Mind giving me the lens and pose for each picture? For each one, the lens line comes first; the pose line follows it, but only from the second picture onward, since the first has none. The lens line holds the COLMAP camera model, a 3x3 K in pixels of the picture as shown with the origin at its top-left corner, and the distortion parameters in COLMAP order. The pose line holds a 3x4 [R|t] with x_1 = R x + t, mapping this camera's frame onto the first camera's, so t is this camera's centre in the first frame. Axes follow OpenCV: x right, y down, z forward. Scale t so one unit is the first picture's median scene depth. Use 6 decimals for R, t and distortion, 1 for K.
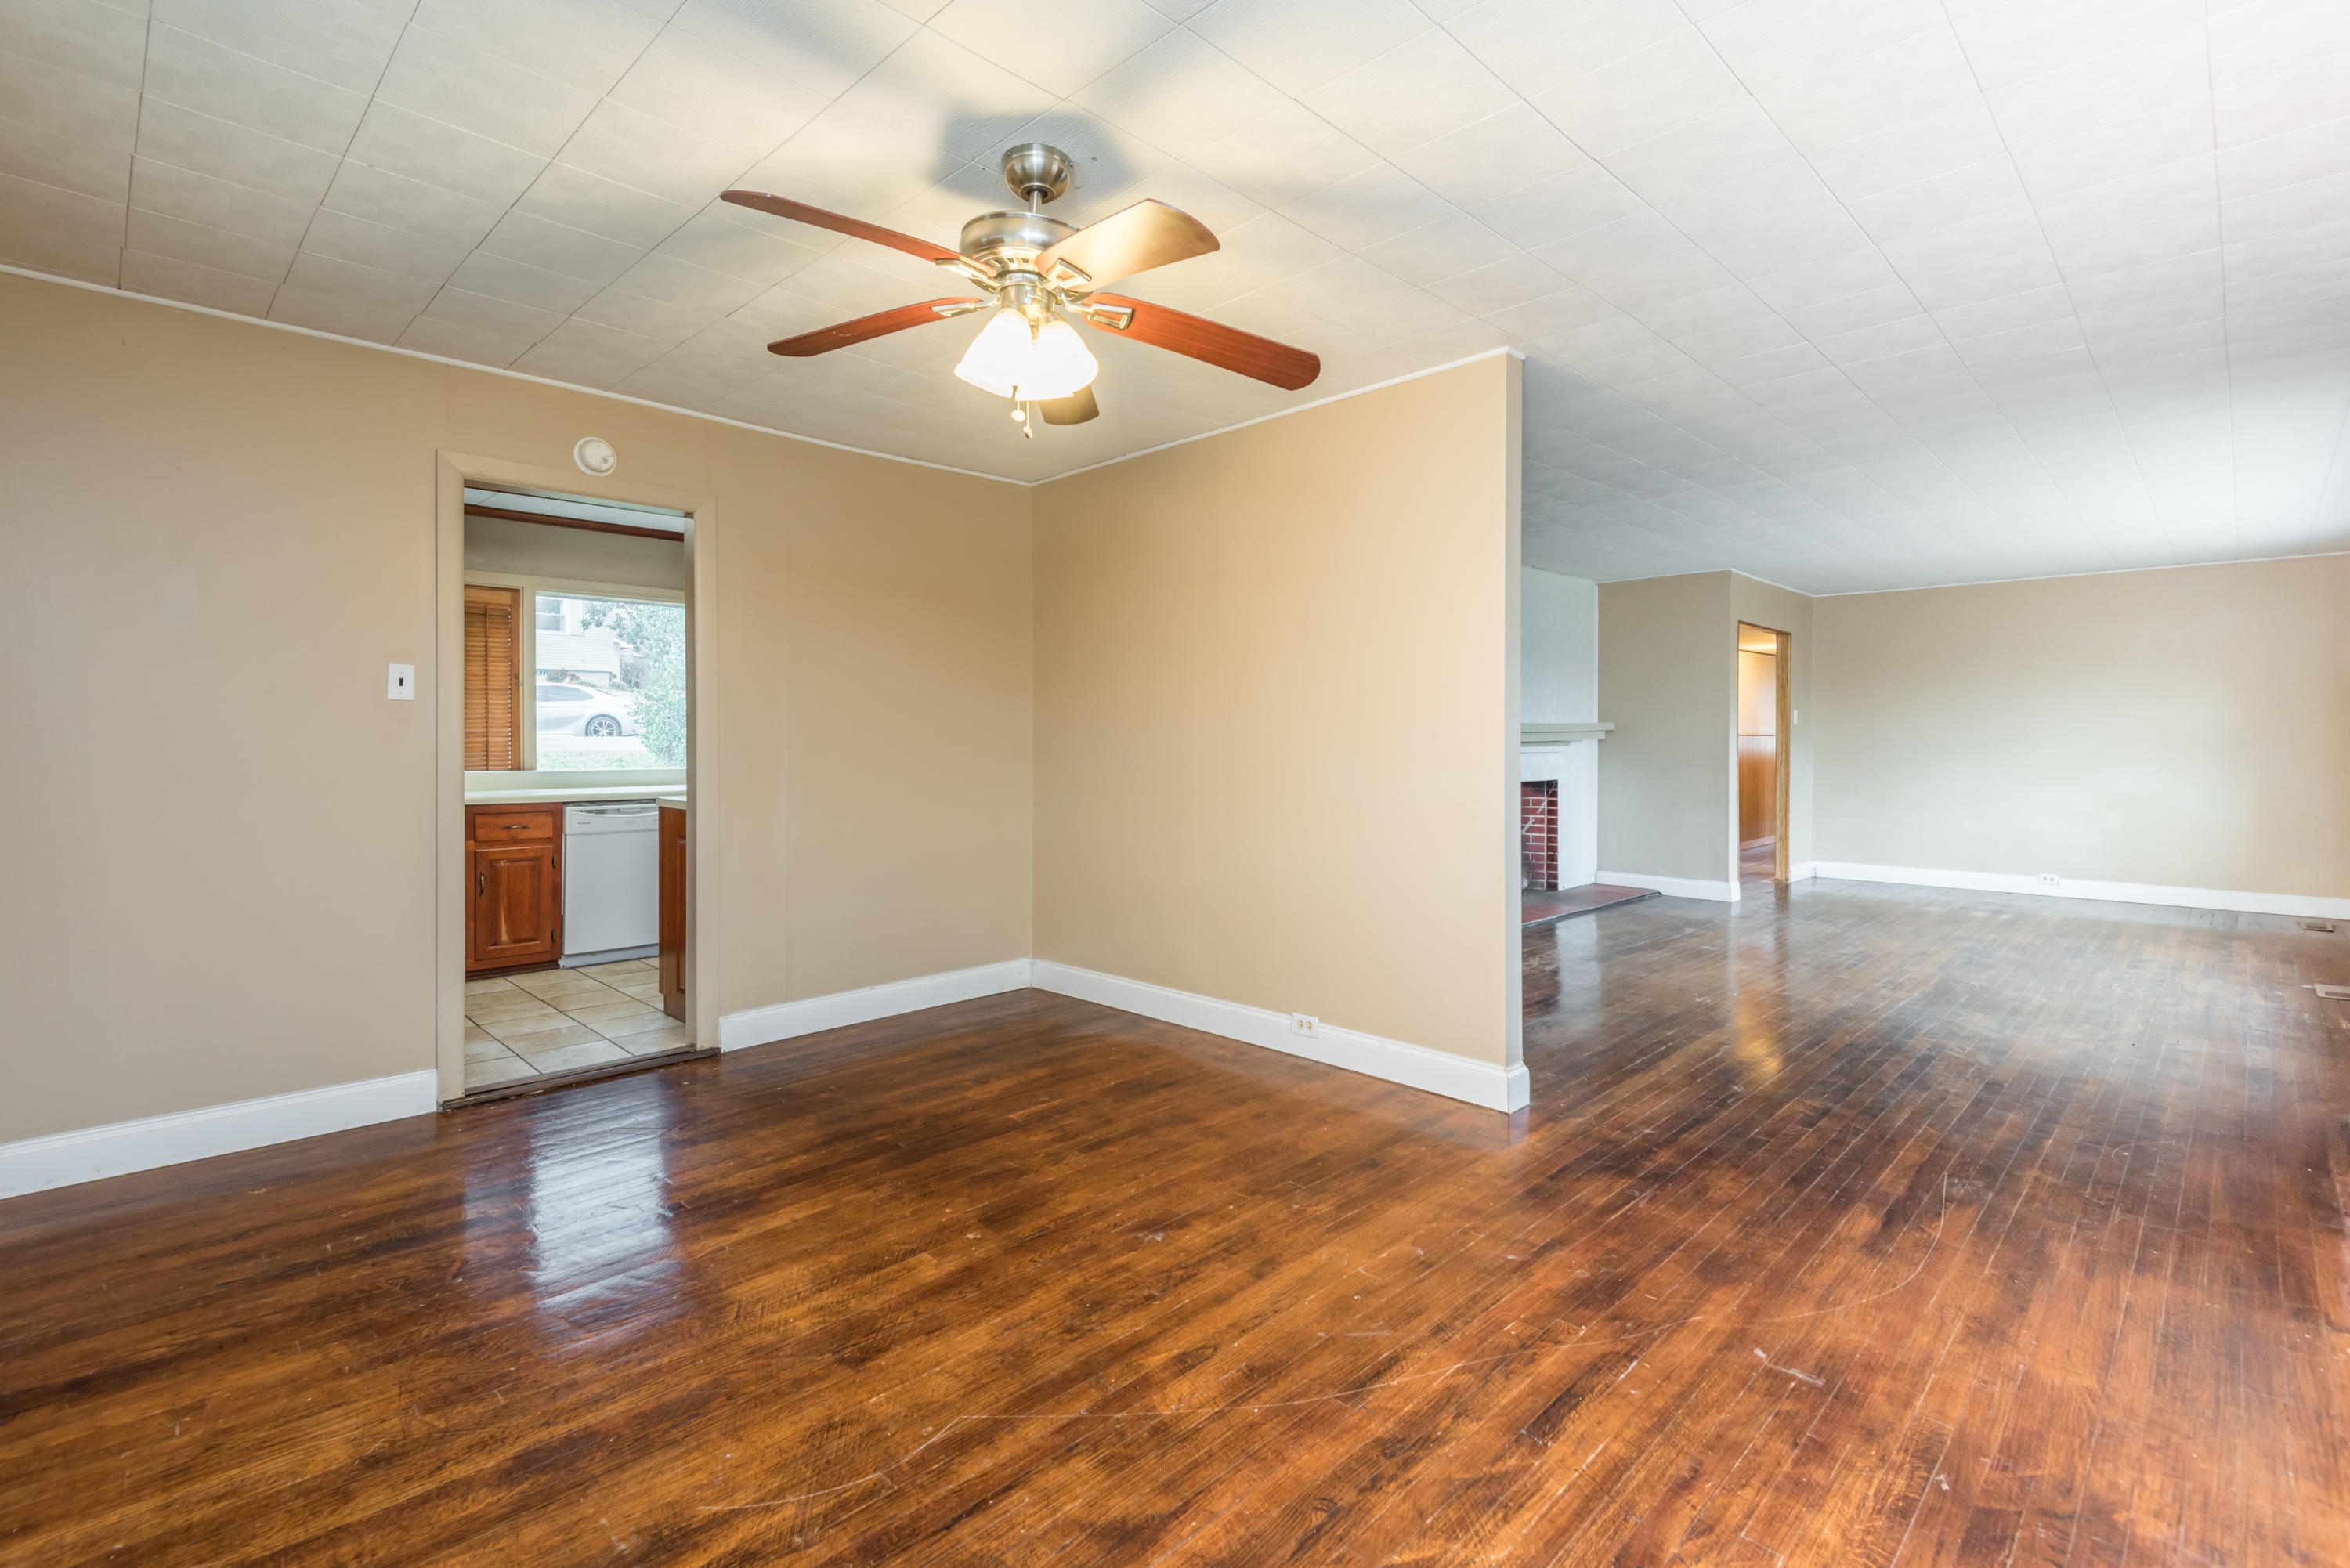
lens RADIAL K [[1064.8, 0, 1178.0], [0, 1064.8, 761.3], [0, 0, 1]] dist [0.022299, -0.001973]
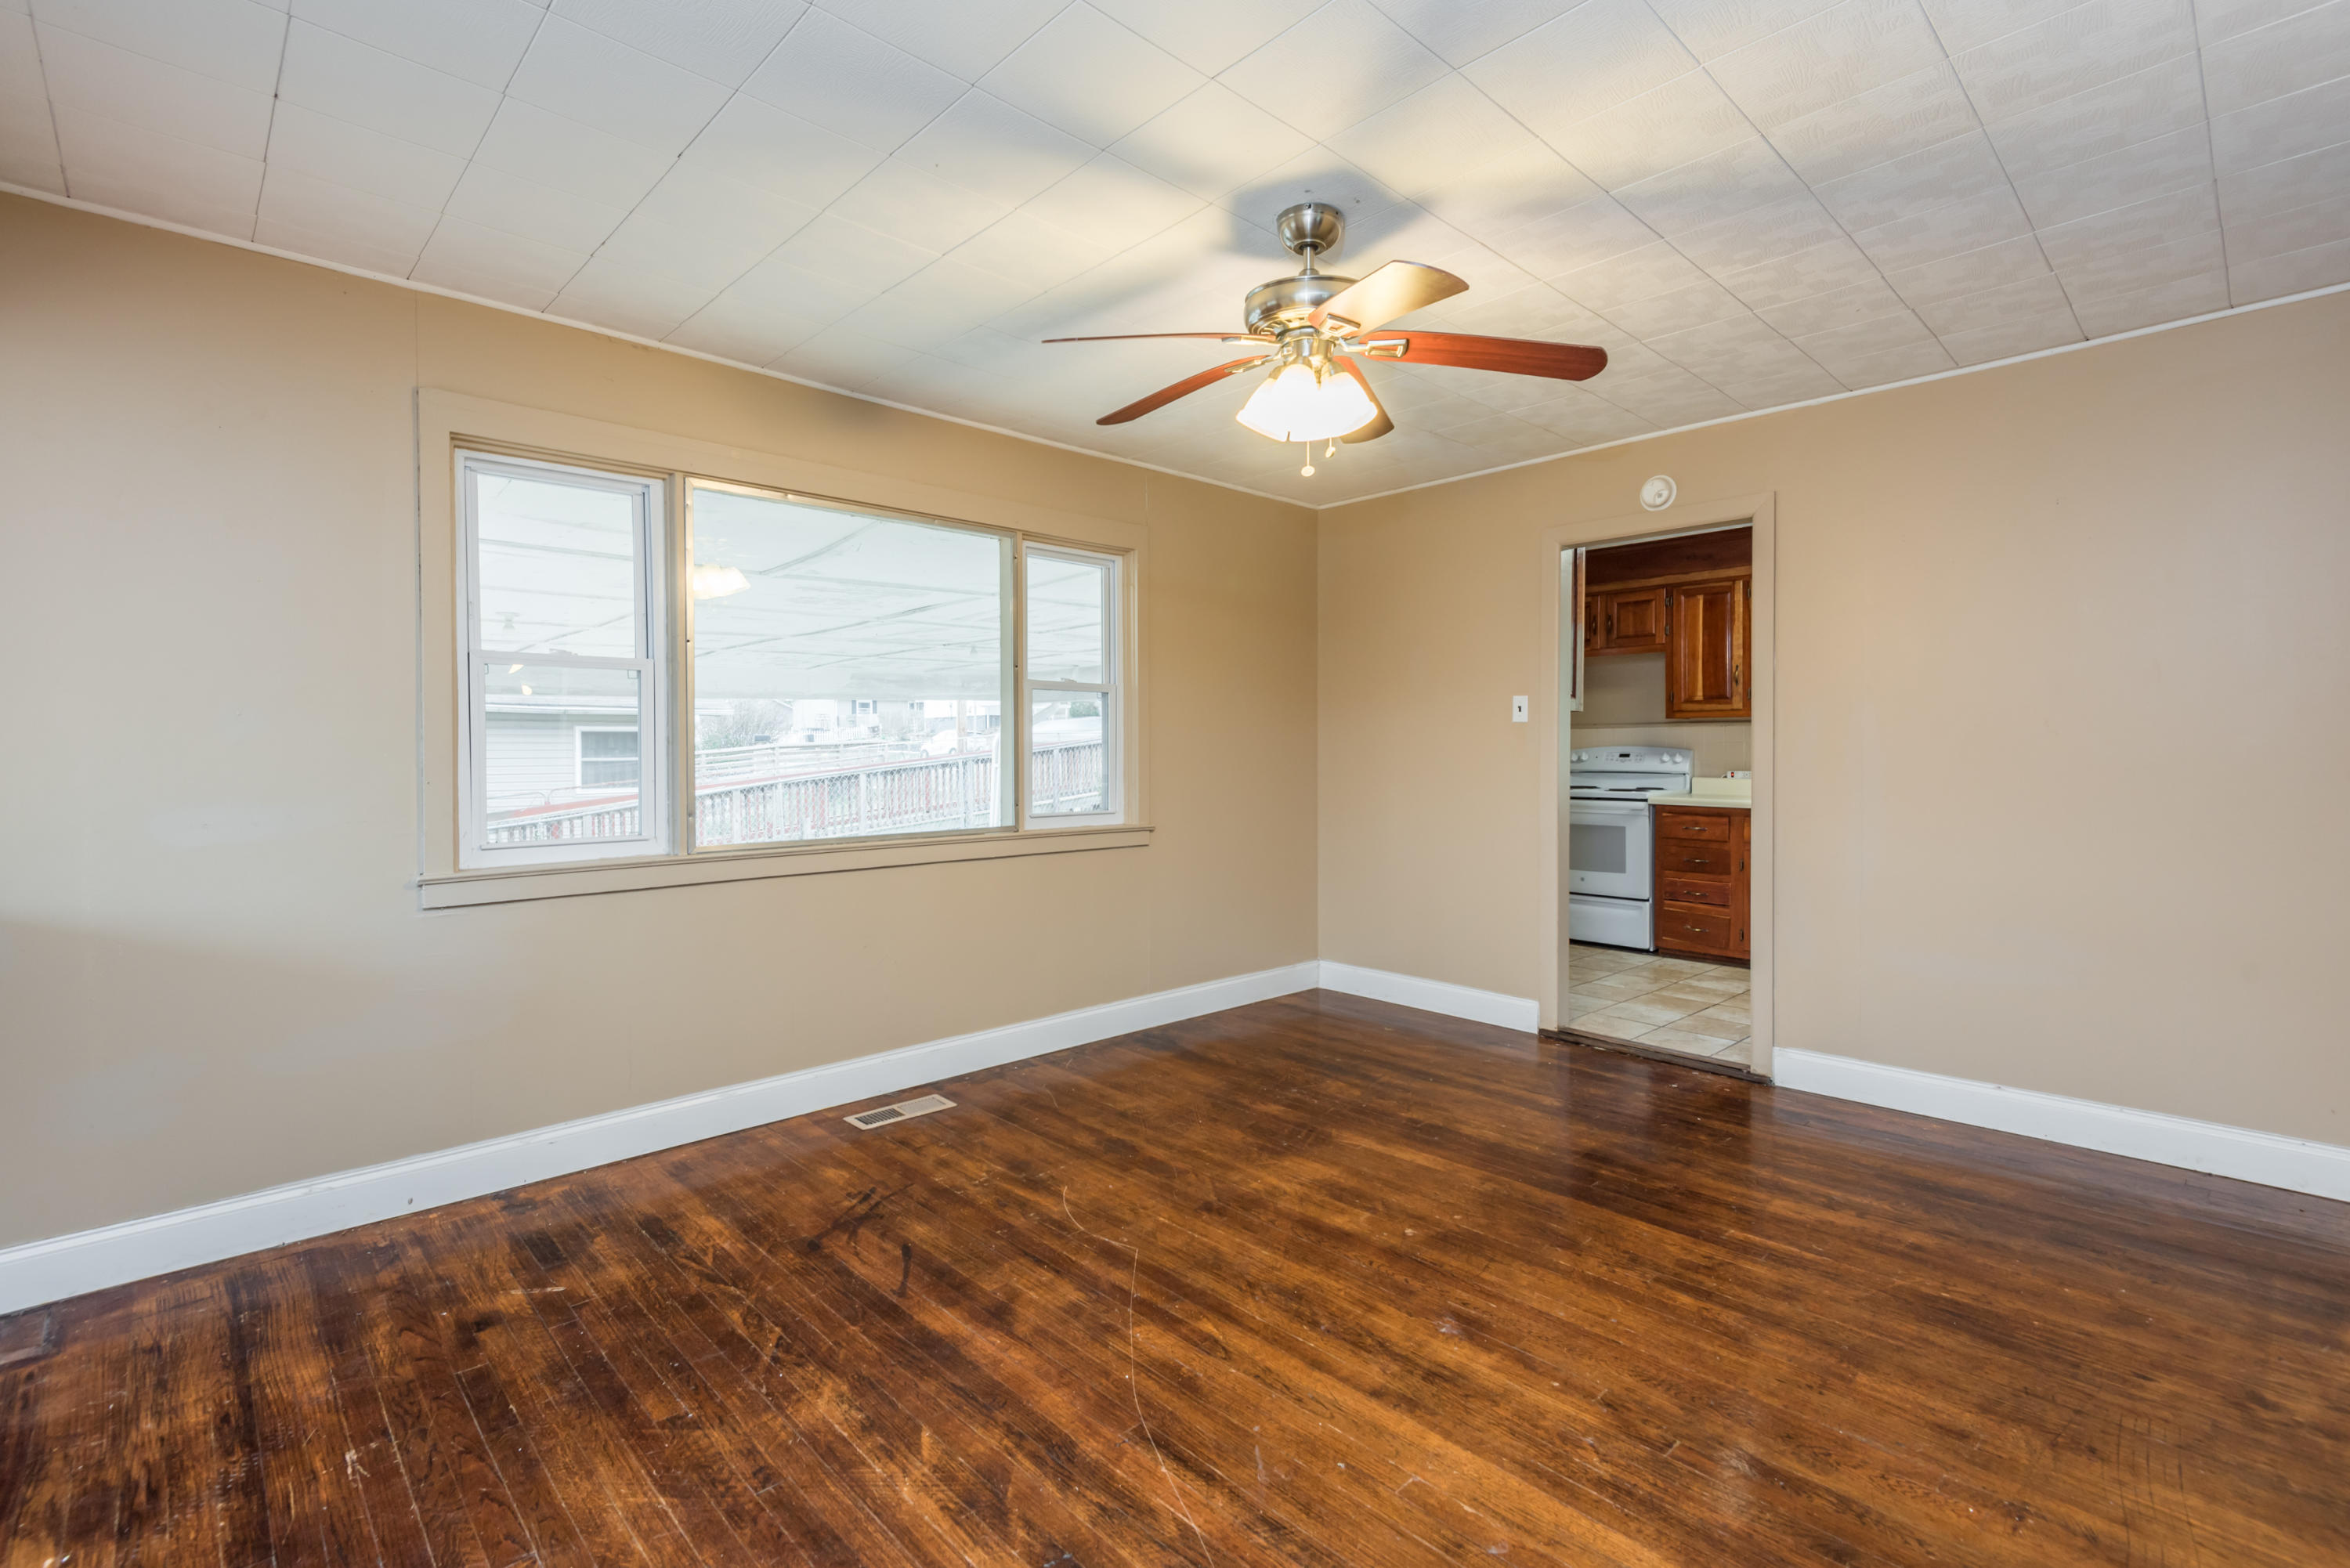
lens RADIAL K [[1064.8, 0, 1164.3], [0, 1064.8, 777.5], [0, 0, 1]] dist [0.022299, -0.001973]
pose [[-0.035825, 0.025669, -0.999028, 0.941657], [-0.017837, 0.999494, 0.026321, -0.021839], [0.999199, 0.018763, -0.035349, 0.884755]]
